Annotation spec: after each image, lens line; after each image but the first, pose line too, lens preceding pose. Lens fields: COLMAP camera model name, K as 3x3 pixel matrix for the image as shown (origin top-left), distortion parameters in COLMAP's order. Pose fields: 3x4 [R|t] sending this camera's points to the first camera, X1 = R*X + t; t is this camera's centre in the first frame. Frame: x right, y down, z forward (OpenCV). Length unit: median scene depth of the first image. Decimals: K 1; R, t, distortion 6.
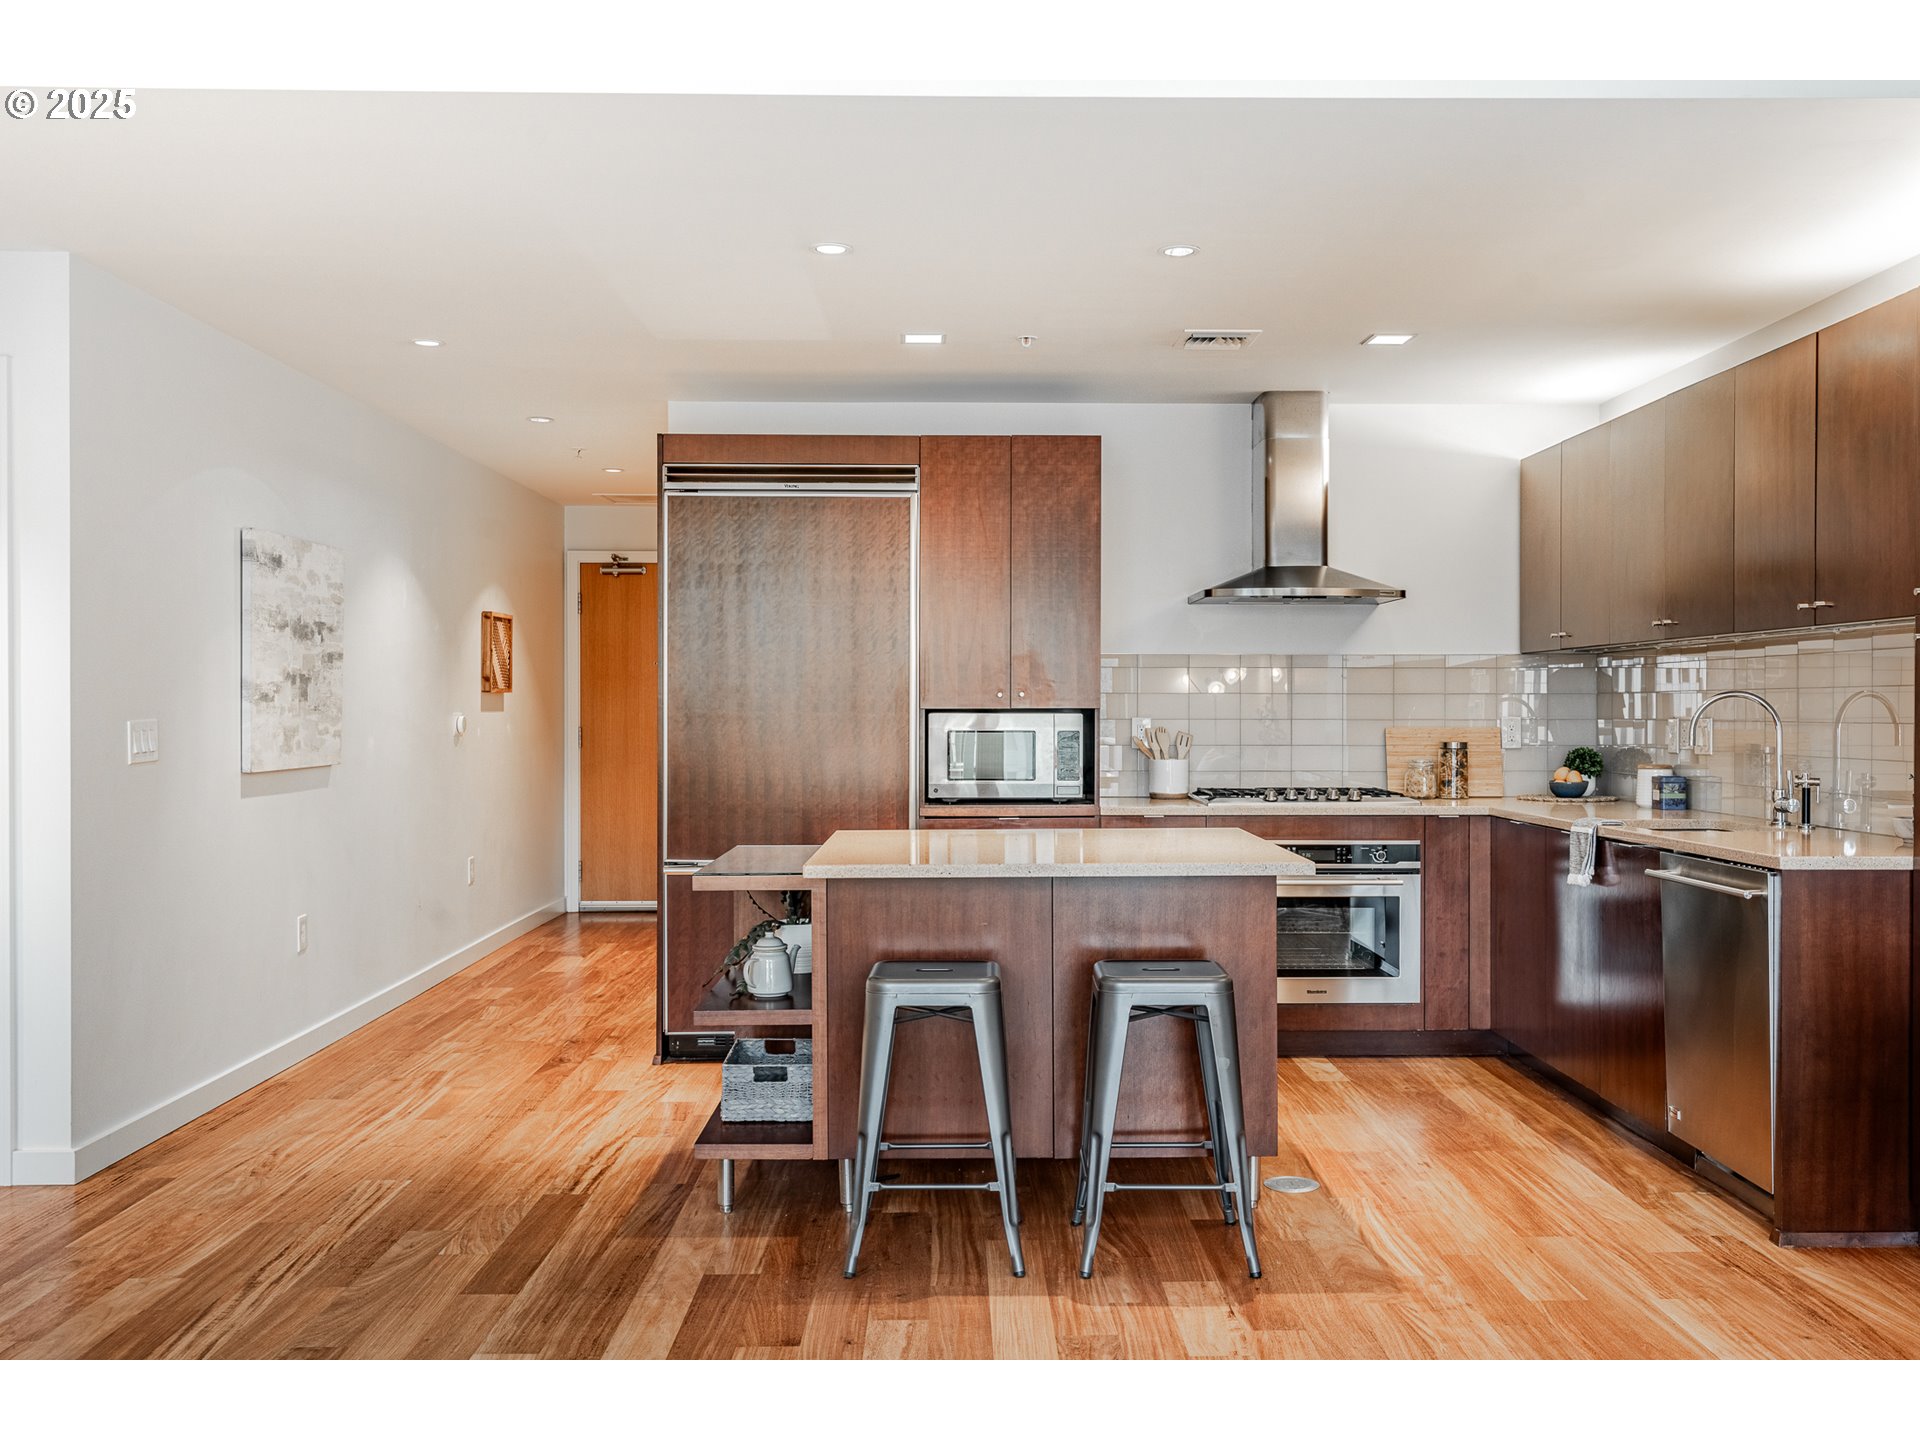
lens RADIAL K [[1686.2, 0, 960.7], [0, 1686.2, 709.4], [0, 0, 1]] dist [0.010716, 0.009542]
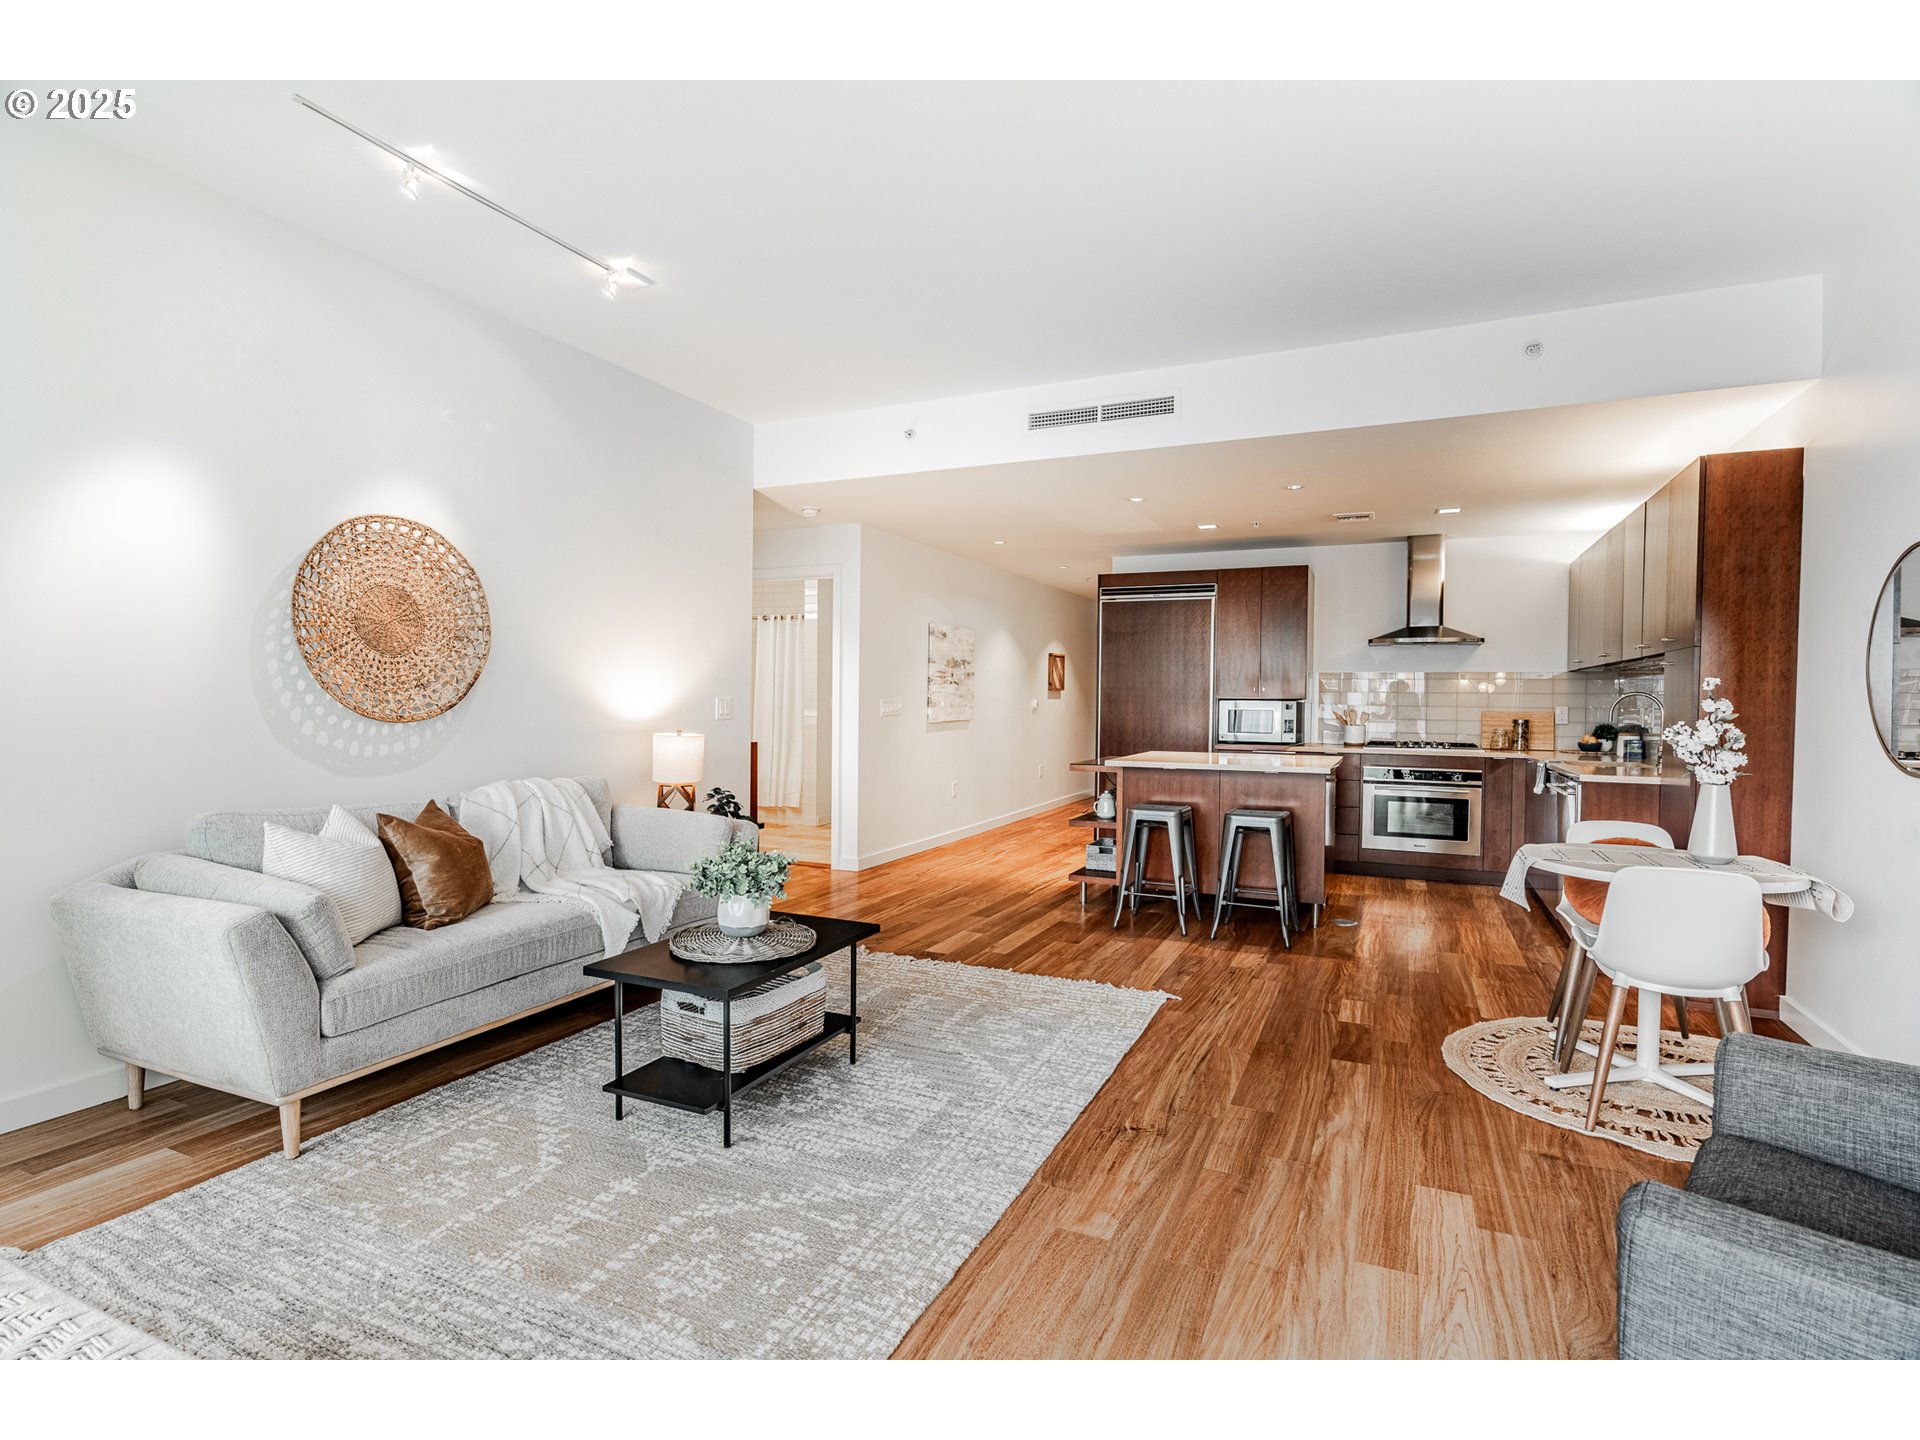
lens RADIAL K [[941.2, 0, 973.0], [0, 941.2, 717.9], [0, 0, 1]] dist [0.000183, 0.000673]
pose [[0.903983, 0.018479, -0.427169, 0.205728], [-0.011304, 0.999749, 0.019325, 0.004600], [0.427420, -0.012641, 0.903965, -0.200912]]
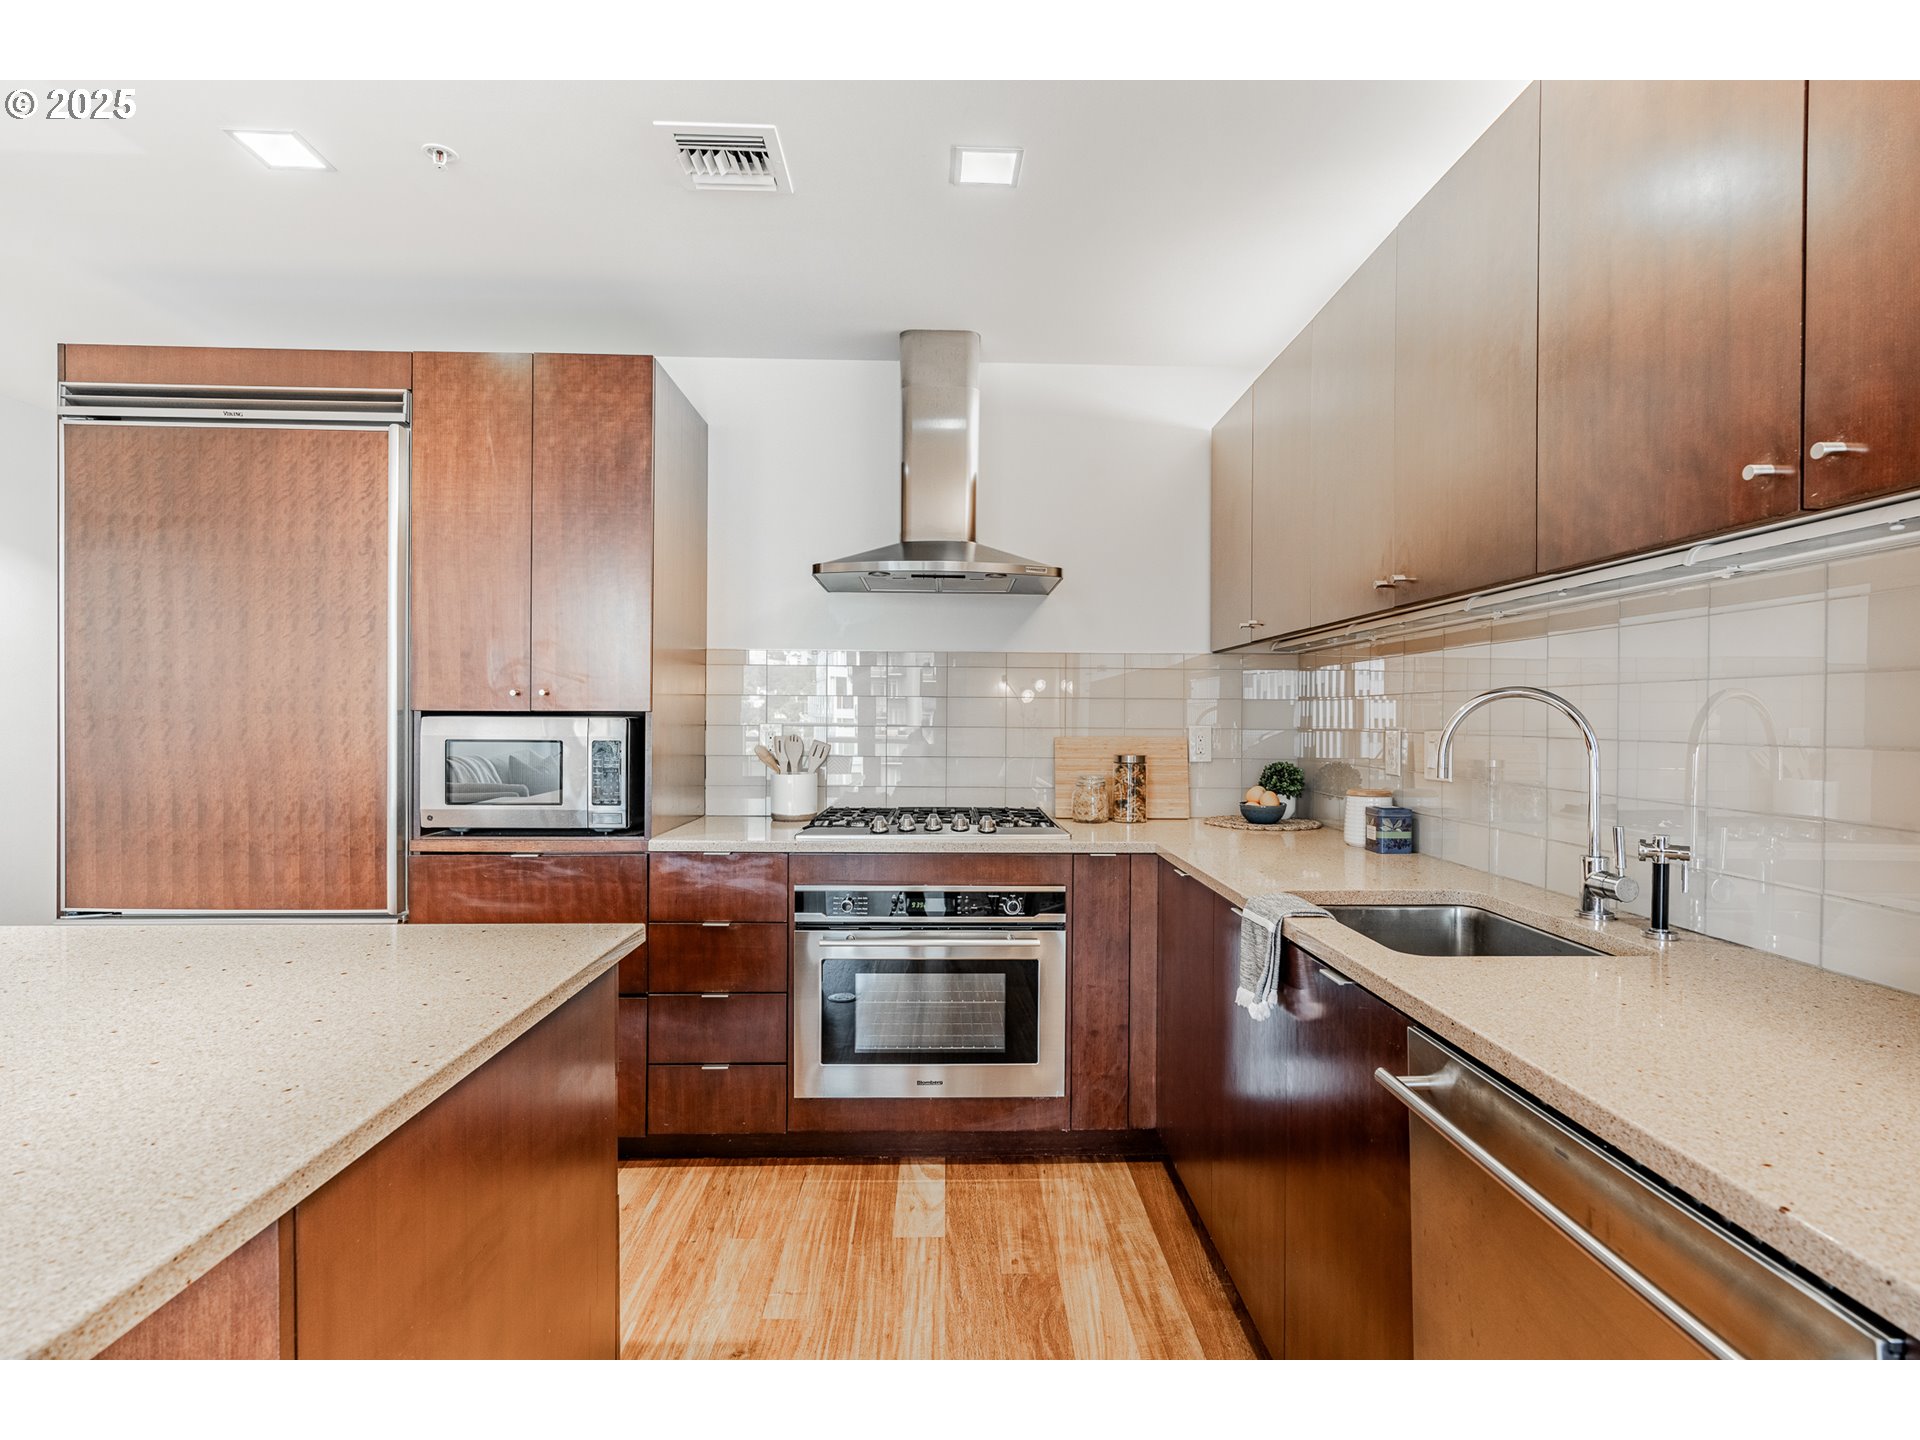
lens RADIAL K [[941.2, 0, 973.0], [0, 941.2, 717.9], [0, 0, 1]] dist [0.000183, 0.000673]
pose [[0.999889, 0.006604, 0.013377, 0.223542], [-0.006628, 0.999977, 0.001713, 0.000438], [-0.013365, -0.001802, 0.999909, 0.571209]]
